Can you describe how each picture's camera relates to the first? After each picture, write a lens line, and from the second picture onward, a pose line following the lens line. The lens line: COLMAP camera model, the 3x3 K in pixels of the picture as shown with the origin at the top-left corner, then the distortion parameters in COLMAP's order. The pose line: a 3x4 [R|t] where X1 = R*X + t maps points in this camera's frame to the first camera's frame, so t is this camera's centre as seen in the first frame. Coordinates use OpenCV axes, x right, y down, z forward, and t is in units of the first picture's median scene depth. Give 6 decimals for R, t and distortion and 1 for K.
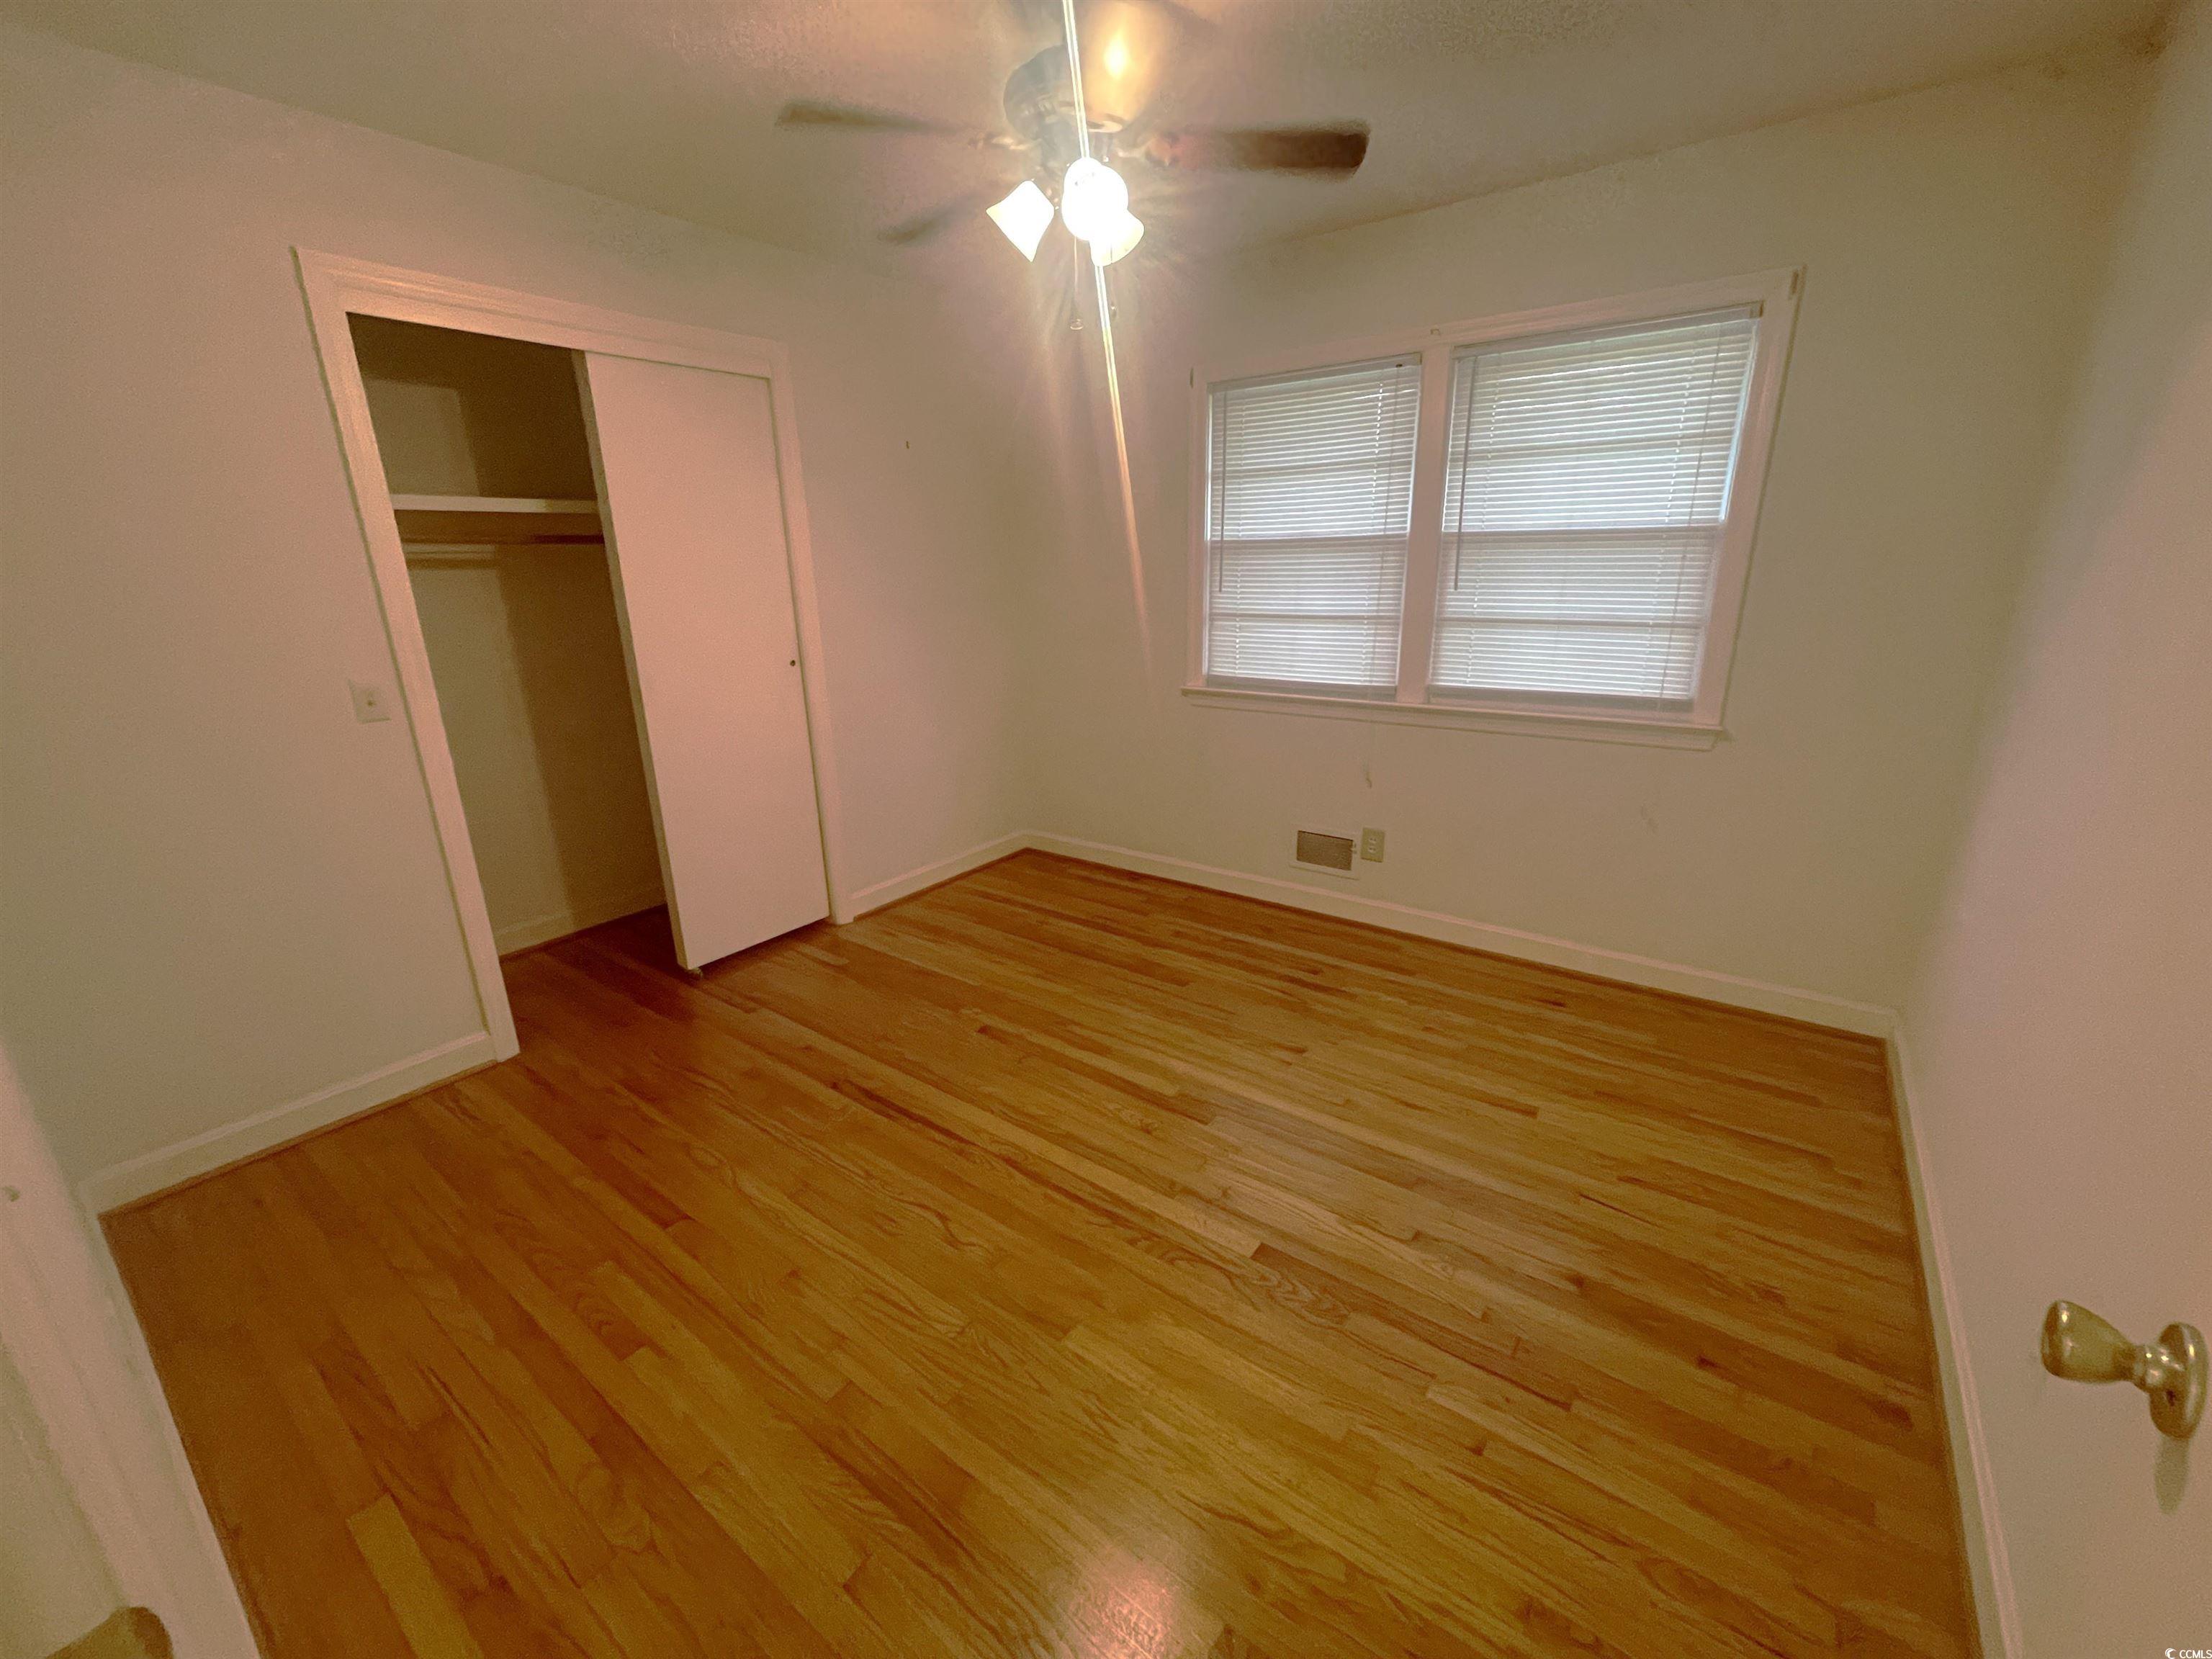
lens RADIAL K [[895.3, 0, 1093.4], [0, 895.3, 829.6], [0, 0, 1]] dist [-0.010194, 0.000201]
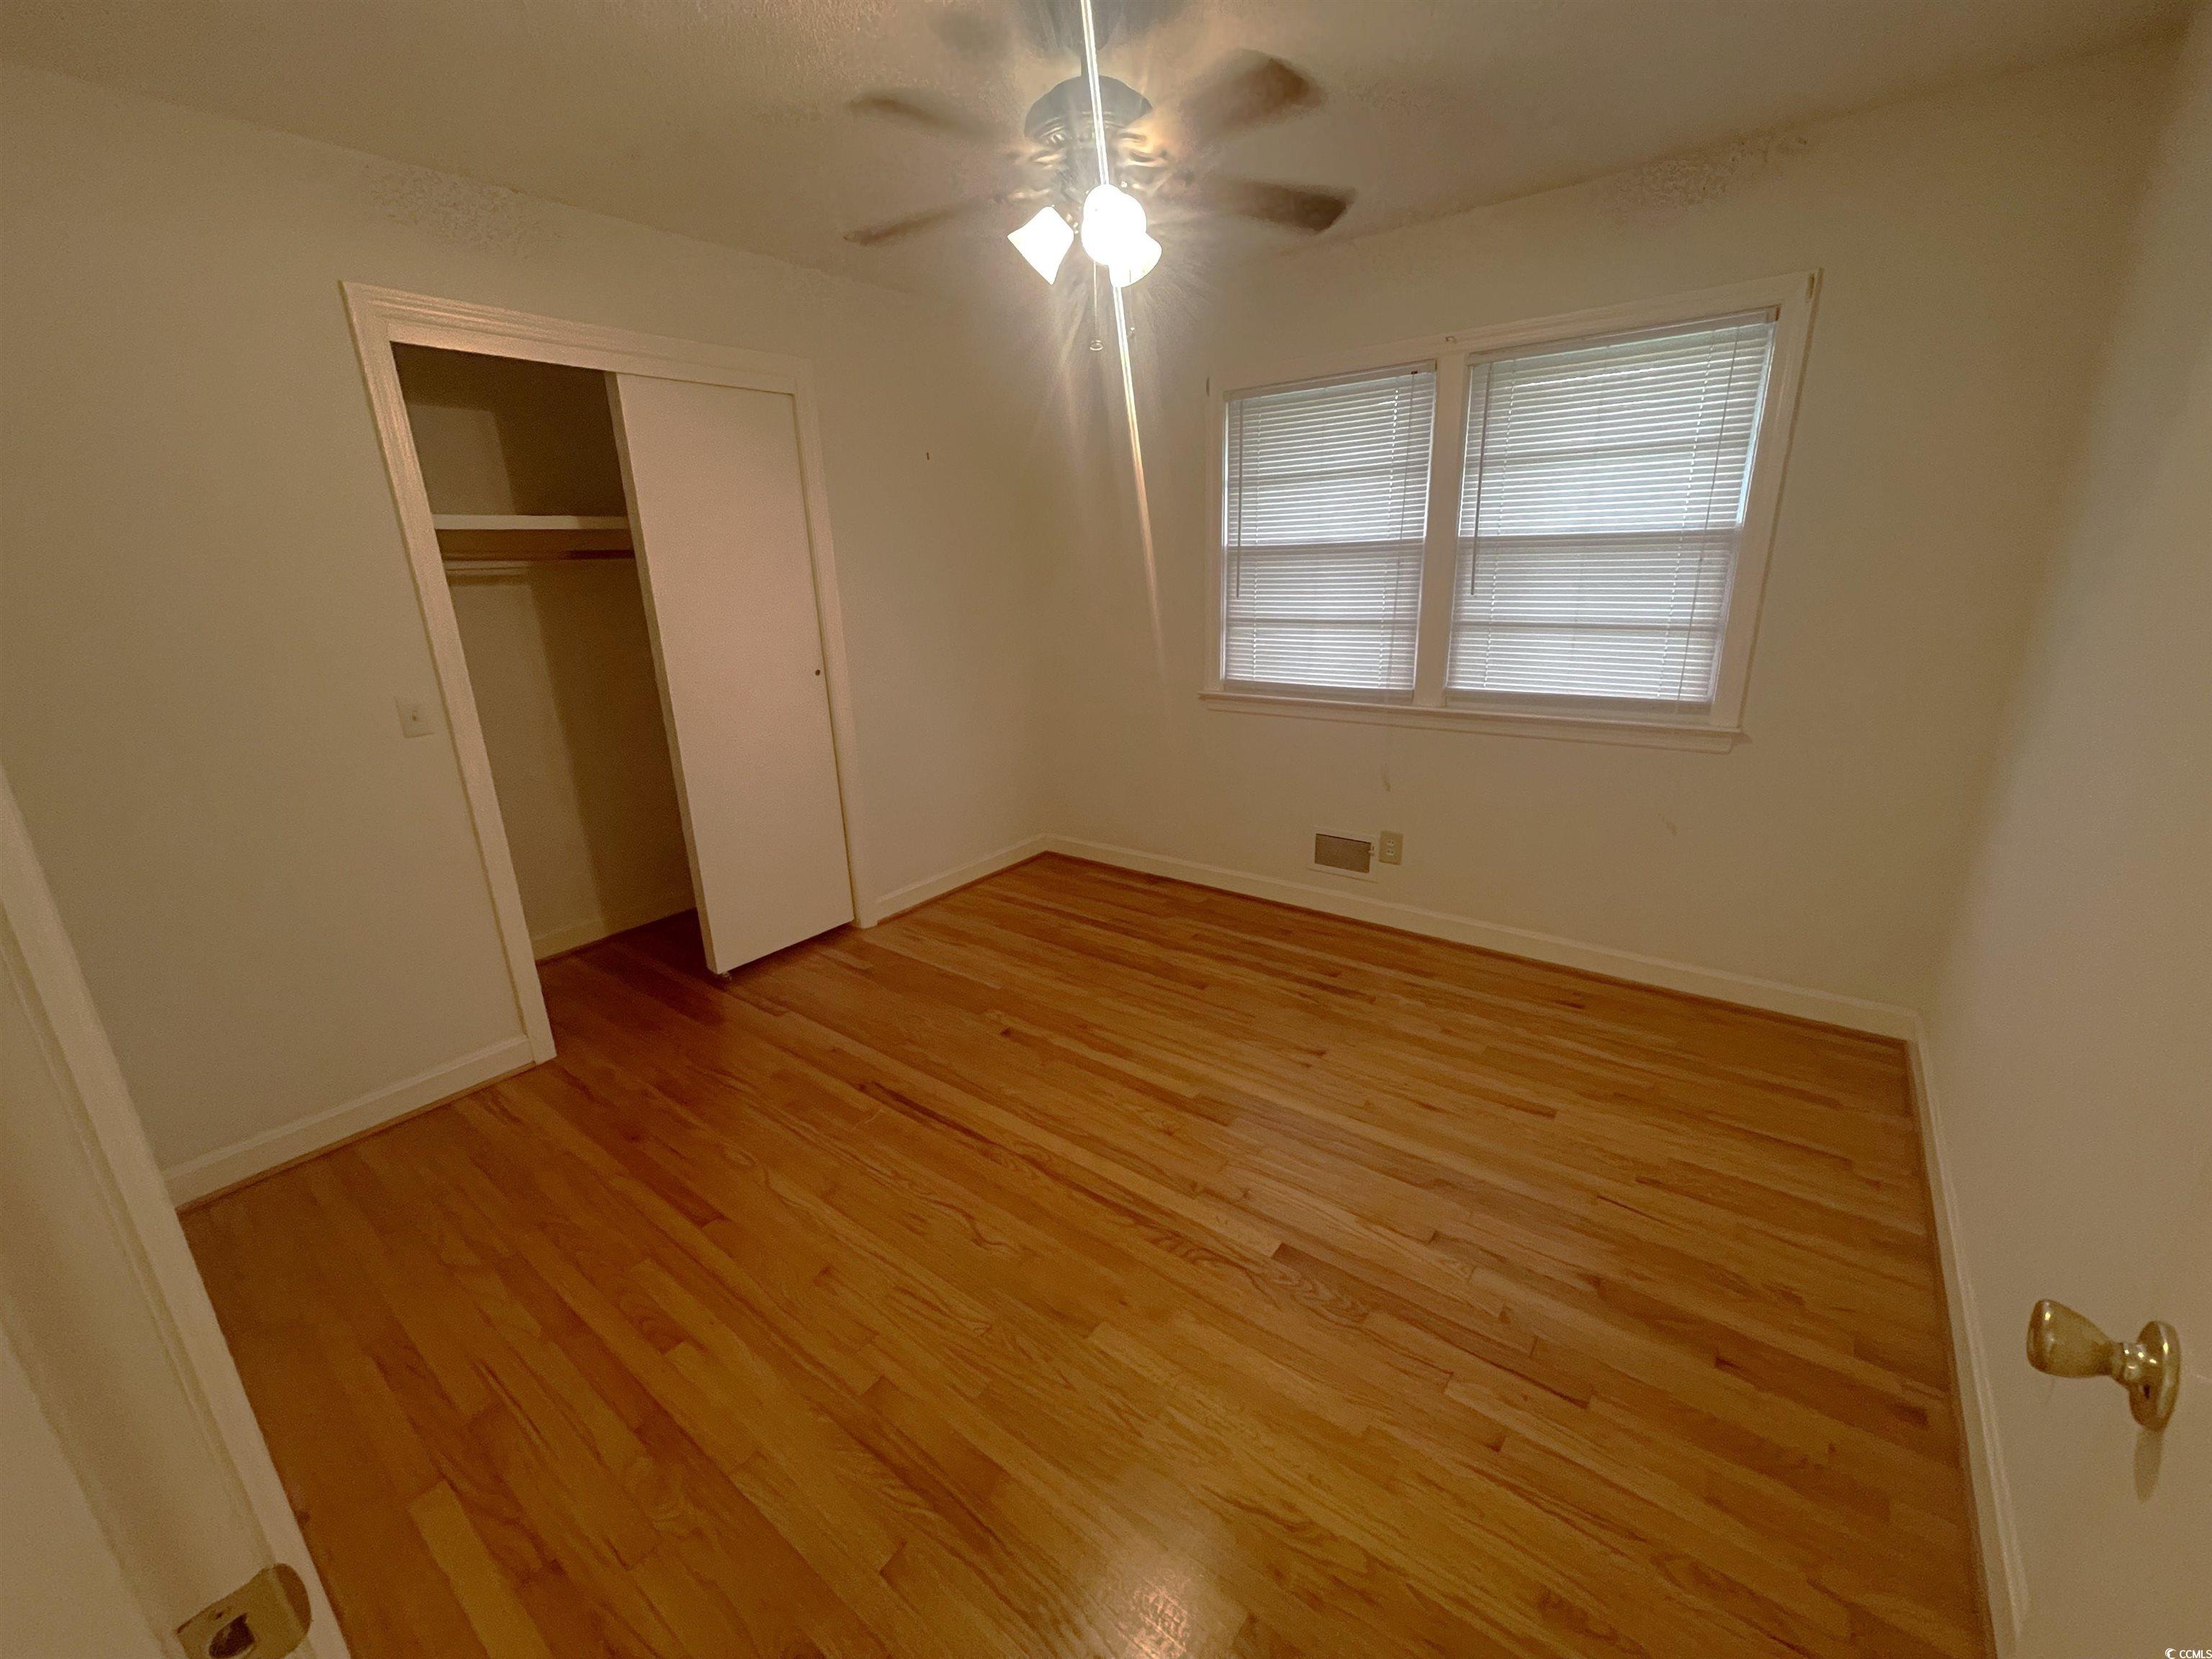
lens RADIAL K [[895.3, 0, 1093.4], [0, 895.3, 829.6], [0, 0, 1]] dist [-0.010194, 0.000201]
pose [[0.999802, -0.005365, -0.019158, -0.004543], [0.005372, 0.999986, 0.000293, -0.009473], [0.019156, -0.000396, 0.999816, -0.020920]]
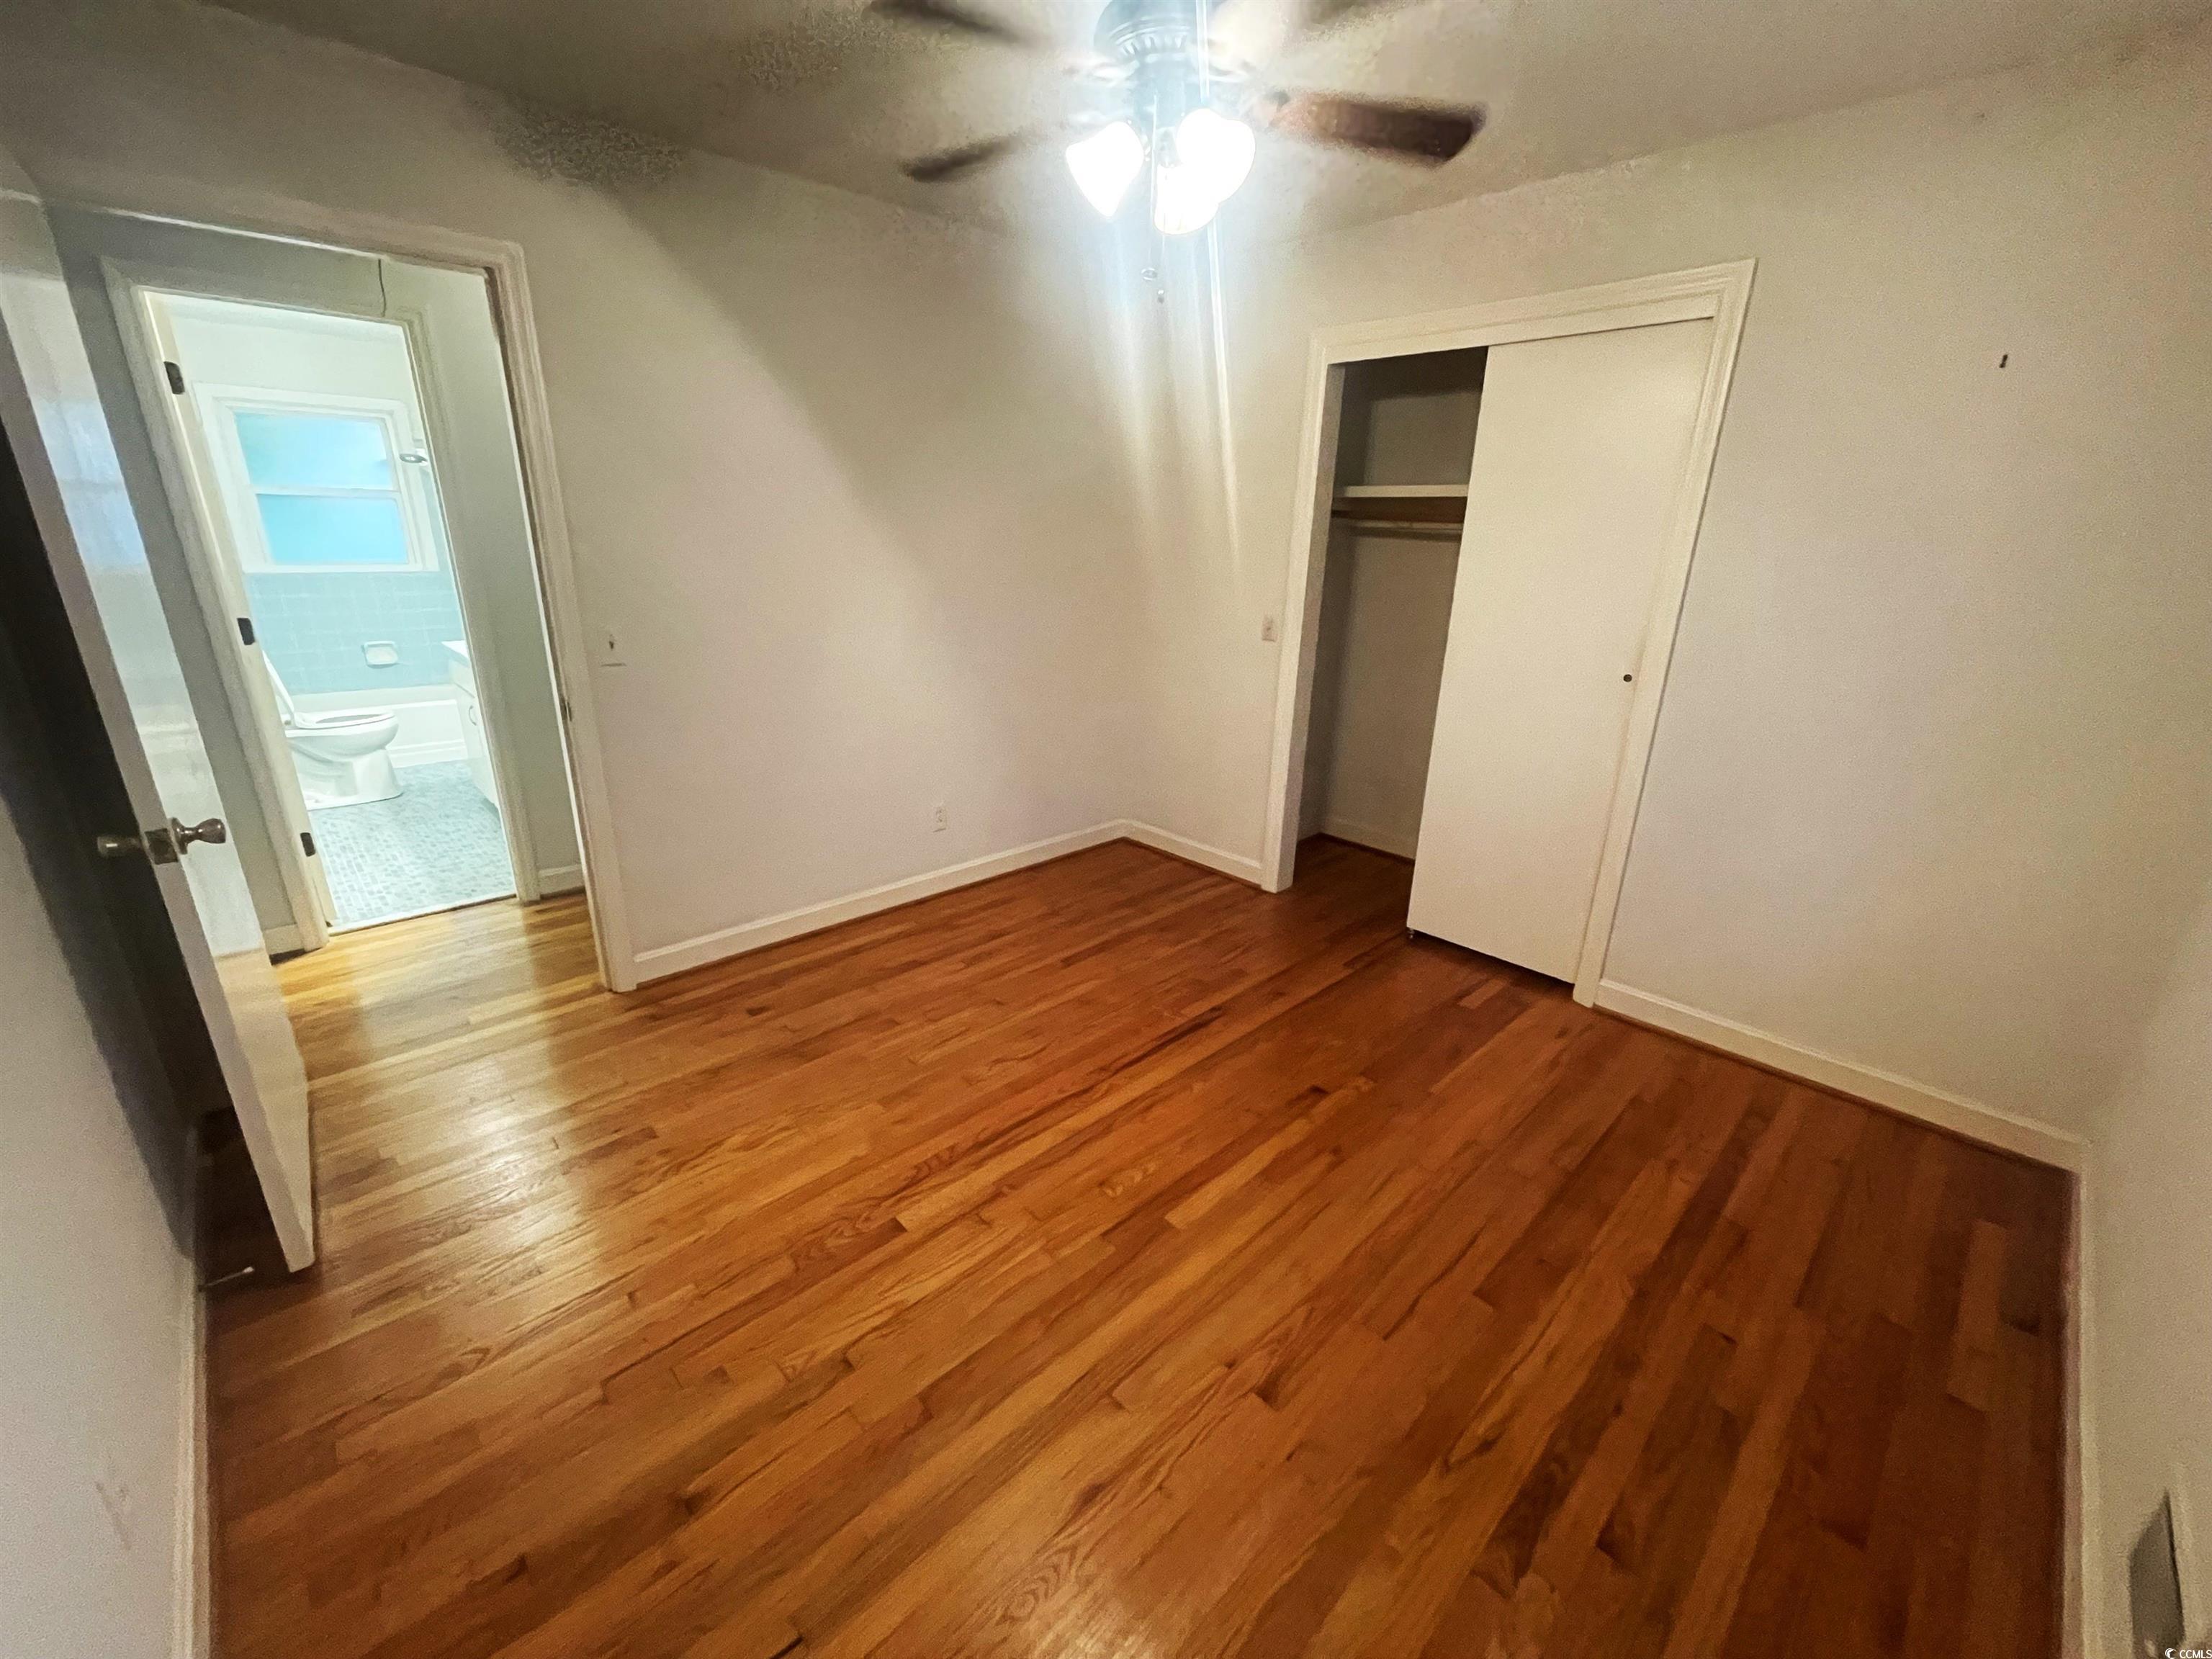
lens RADIAL K [[895.3, 0, 1093.4], [0, 895.3, 829.6], [0, 0, 1]] dist [-0.010194, 0.000201]
pose [[-0.168494, 0.334215, -0.927313, 0.874108], [-0.305686, 0.876664, 0.371504, -0.352549], [0.937105, 0.346063, -0.045548, 1.006081]]
